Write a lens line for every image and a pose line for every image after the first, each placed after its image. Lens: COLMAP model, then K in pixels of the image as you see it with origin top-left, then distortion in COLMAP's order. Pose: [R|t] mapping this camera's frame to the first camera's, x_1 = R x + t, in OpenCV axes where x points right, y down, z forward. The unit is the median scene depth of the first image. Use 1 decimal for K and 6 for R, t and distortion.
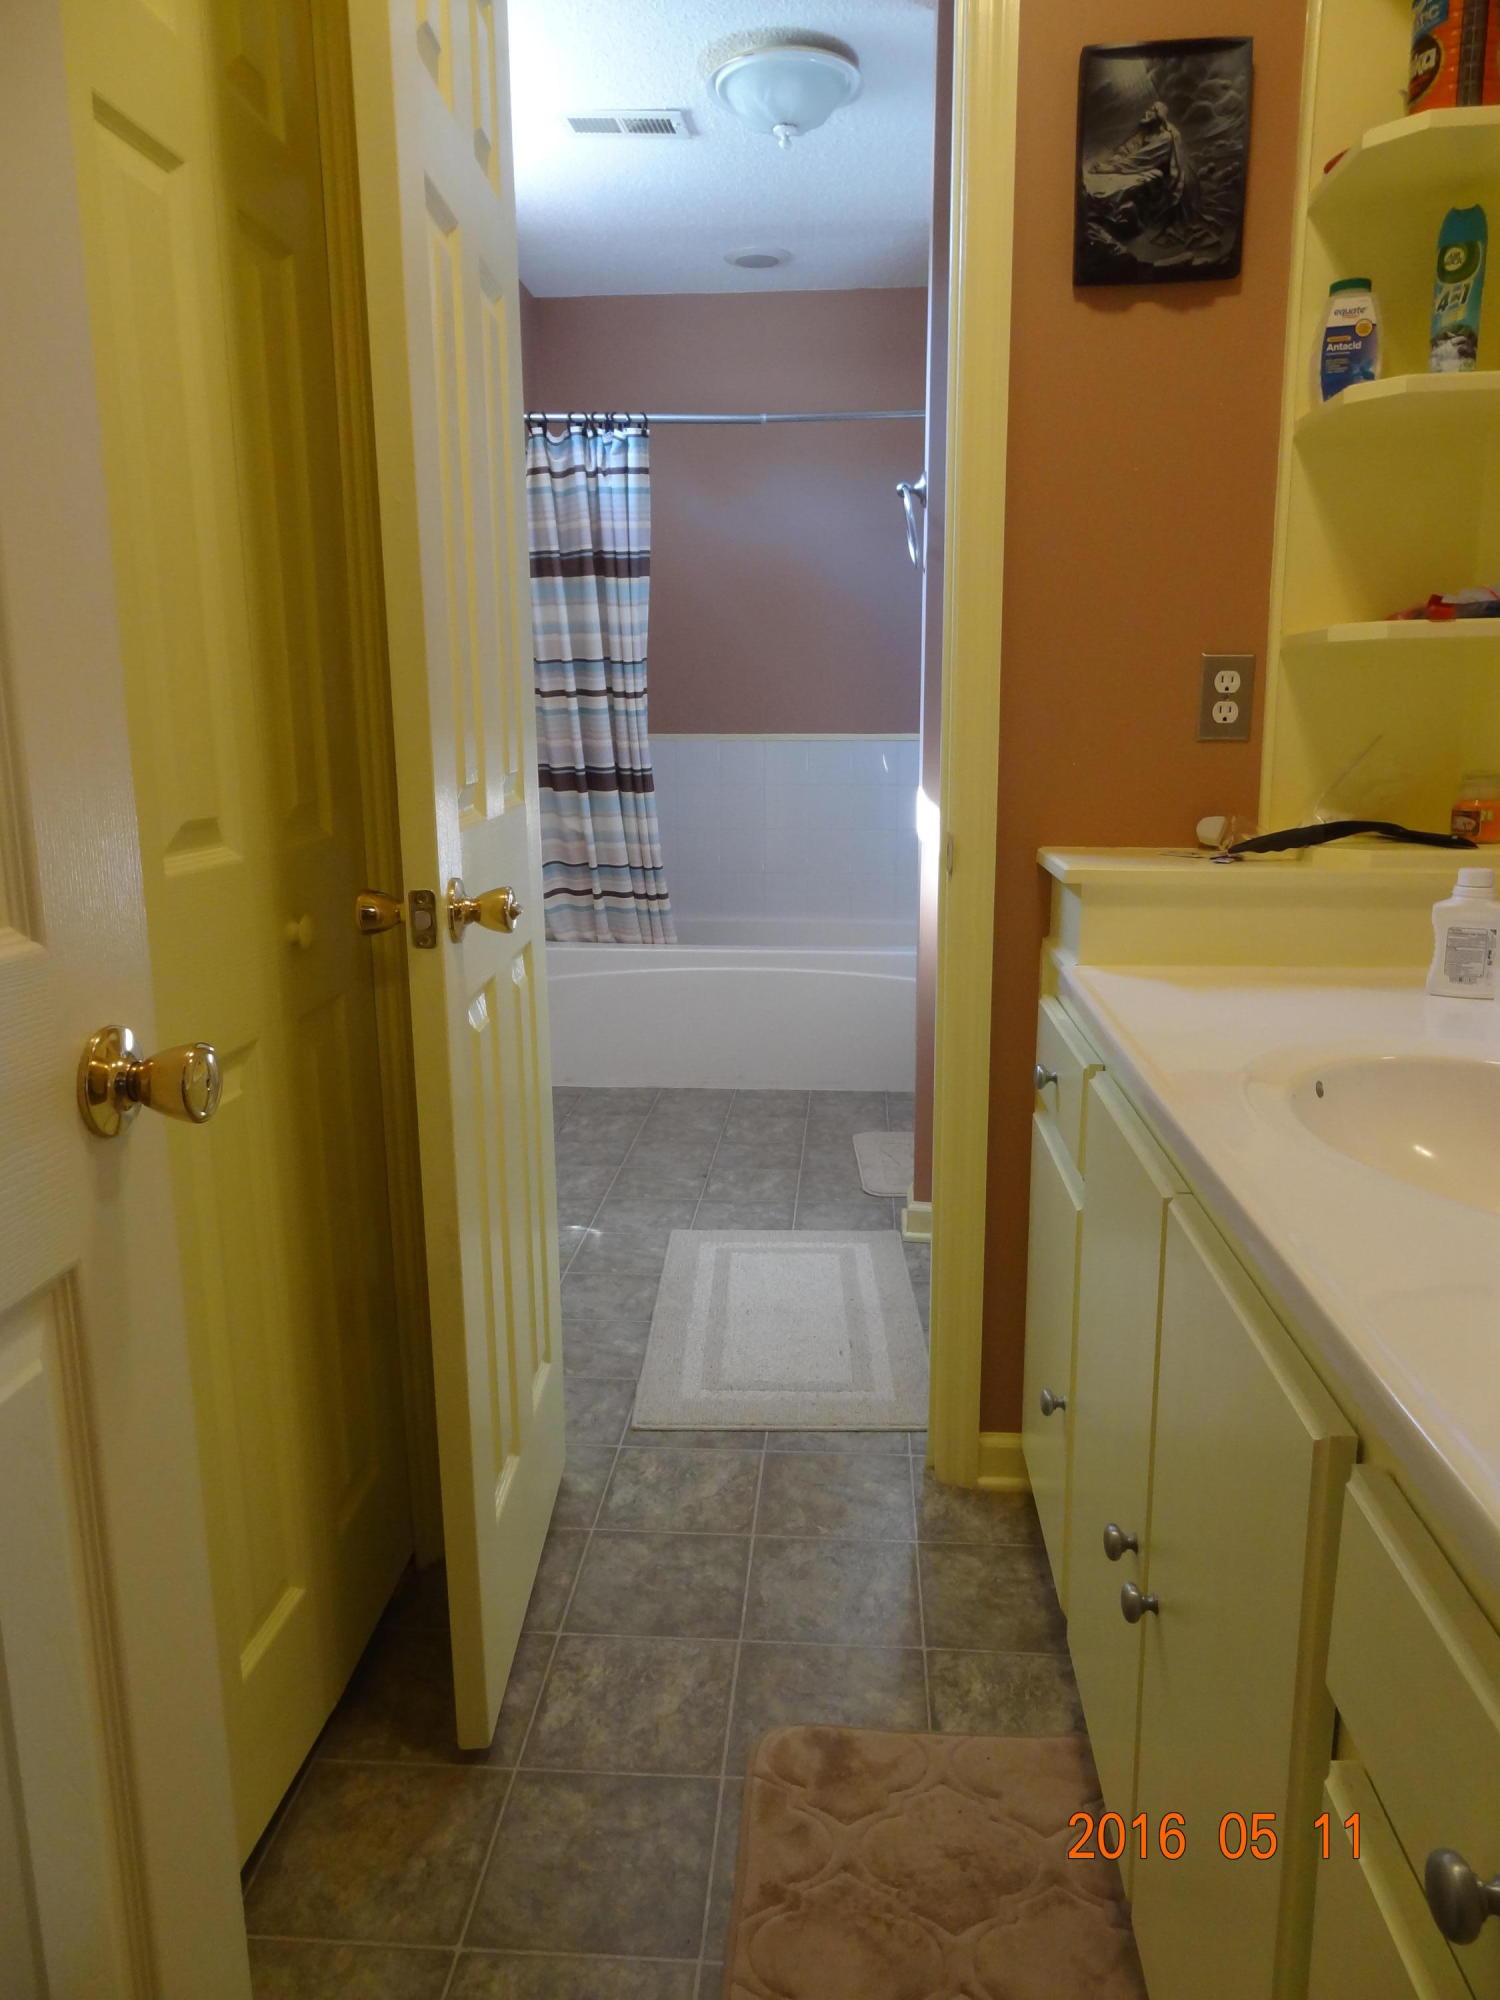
lens RADIAL K [[1396.6, 0, 746.9], [0, 1396.6, 980.7], [0, 0, 1]] dist [0.000256, 0.005006]
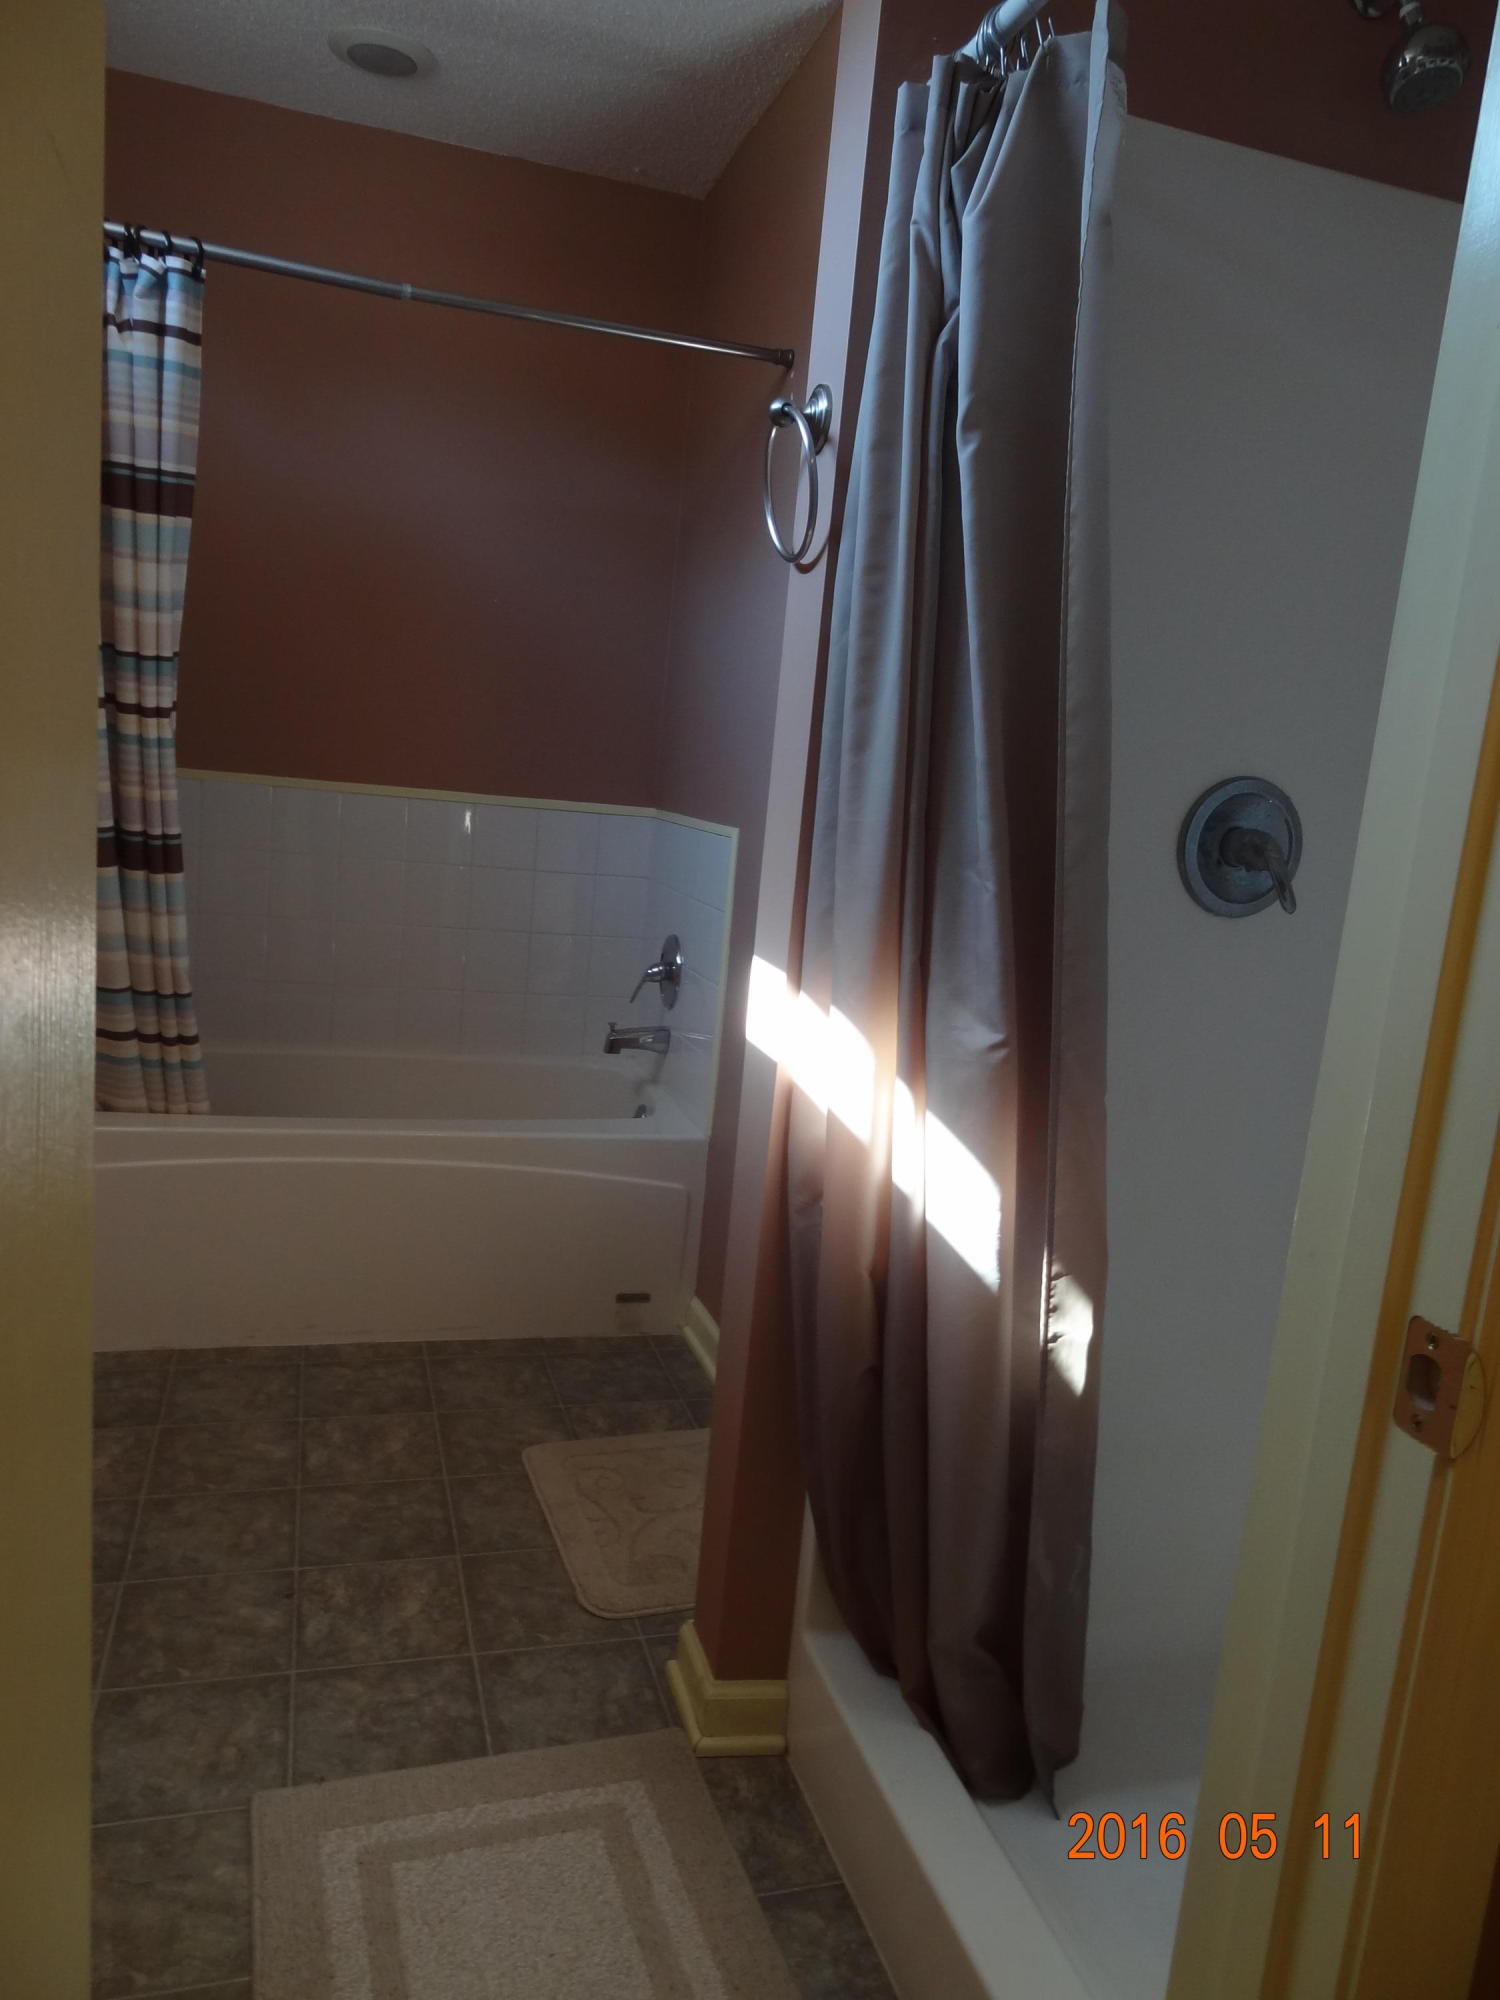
lens RADIAL K [[1402.5, 0, 750.0], [0, 1402.5, 1000.0], [0, 0, 1]] dist [-0.004616, 0.002304]
pose [[0.928343, 0.030977, 0.370431, -0.087899], [-0.028790, 0.999520, -0.011433, -0.114203], [-0.370607, -0.000051, 0.928790, 0.486402]]
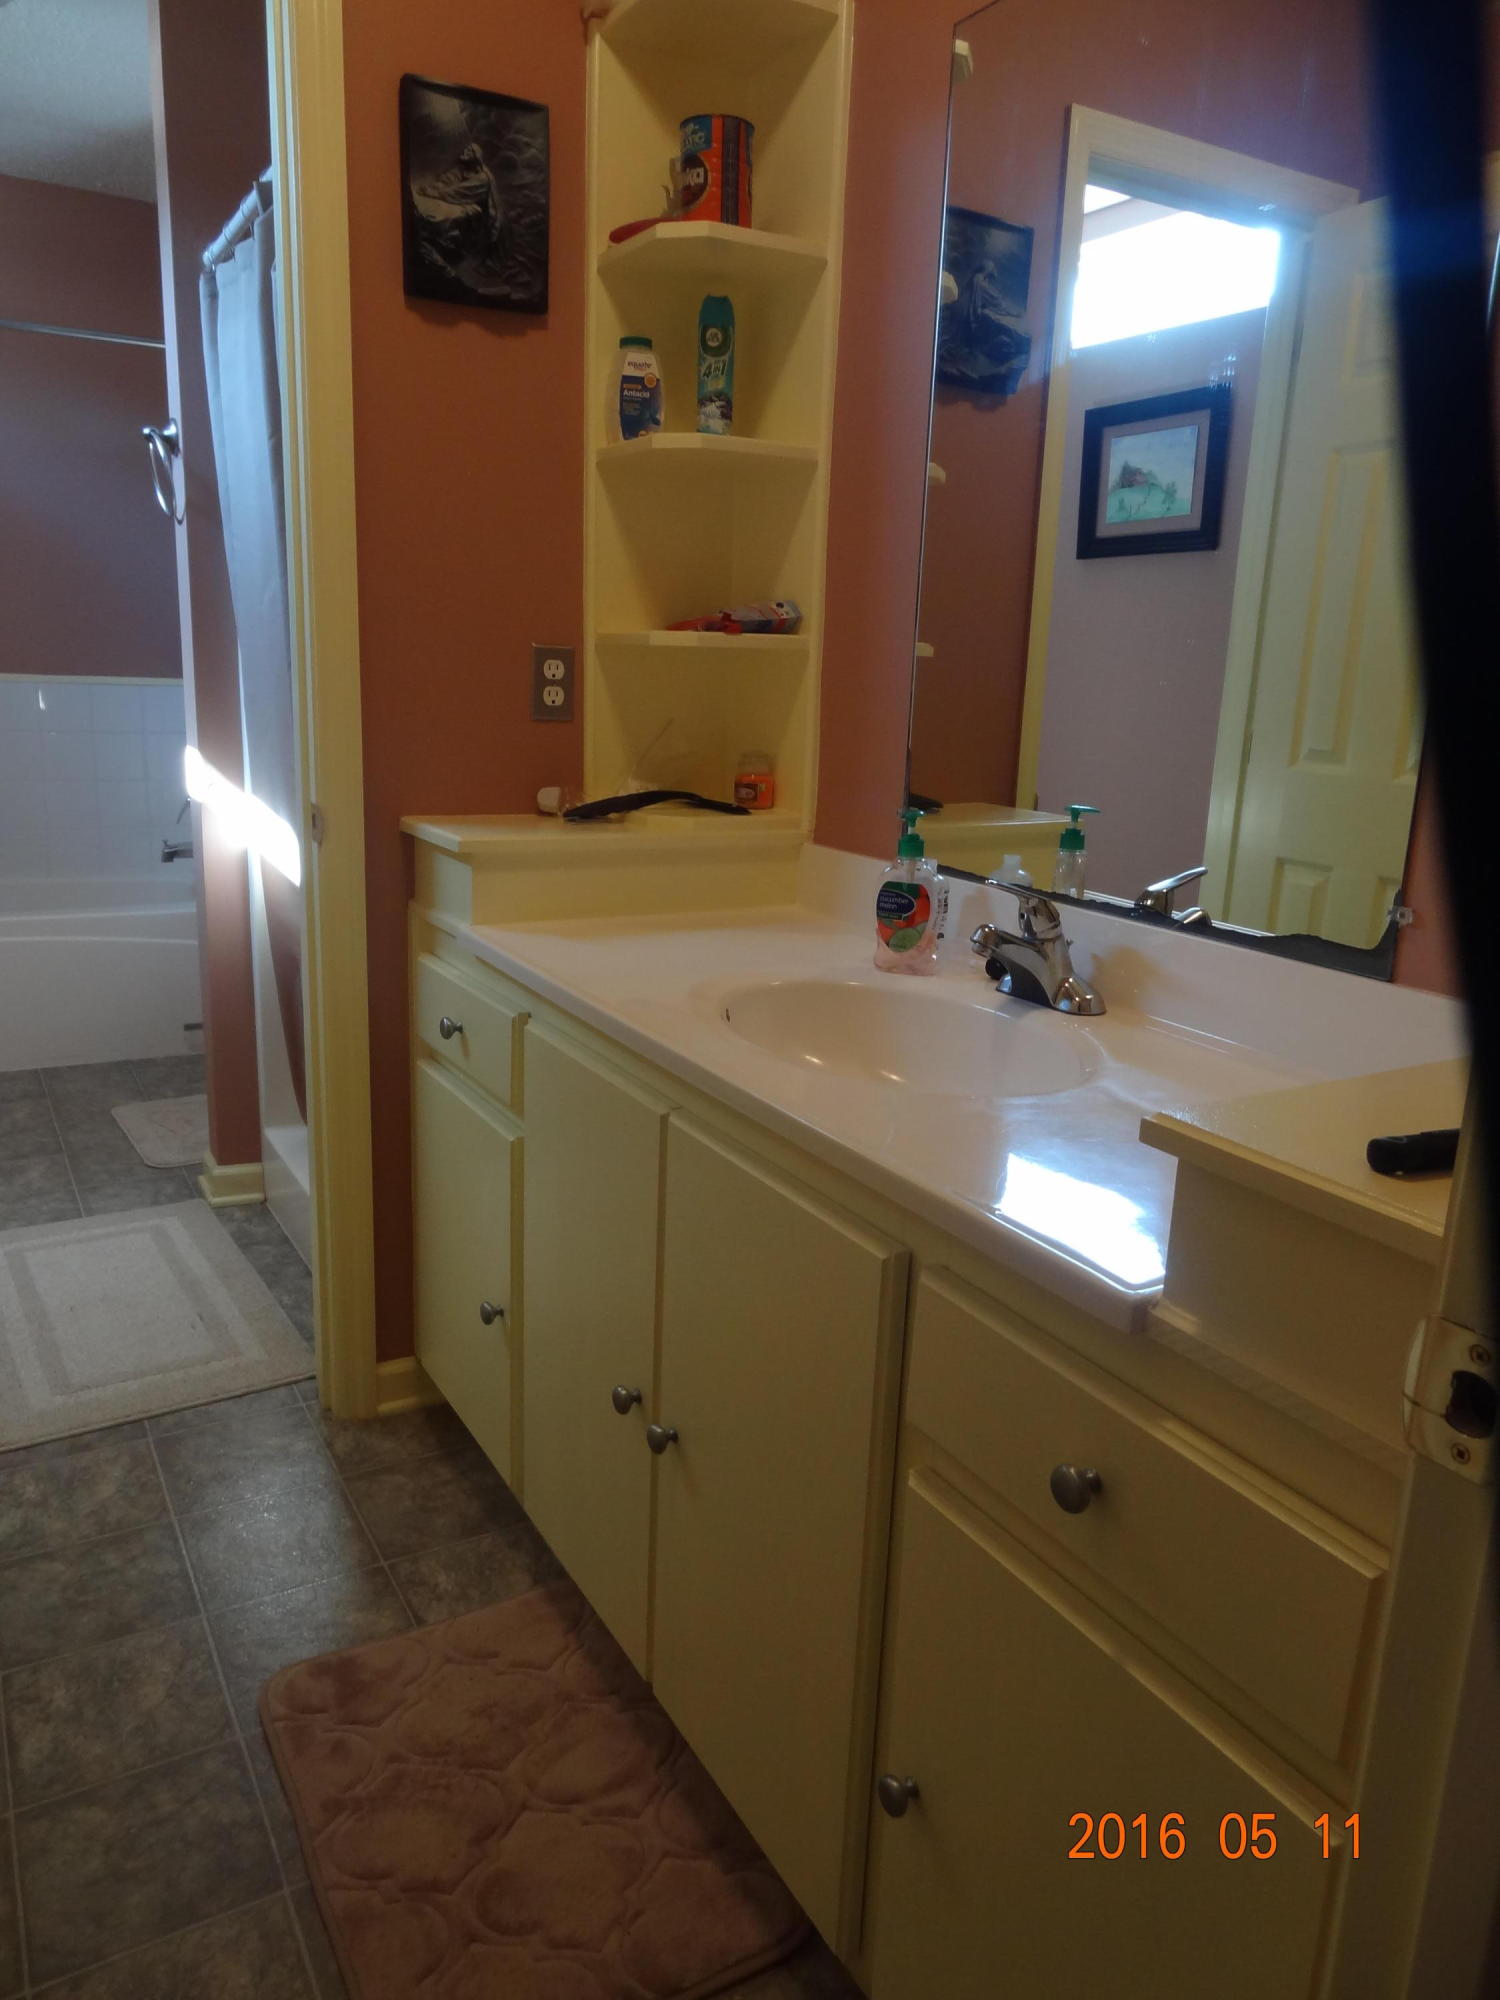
lens RADIAL K [[1411.0, 0, 728.3], [0, 1411.0, 969.3], [0, 0, 1]] dist [0.000811, 0.000985]
pose [[0.827266, -0.082080, 0.555782, -0.129935], [0.061176, 0.996548, 0.056115, -0.015559], [-0.558469, -0.012421, 0.829432, -0.030226]]
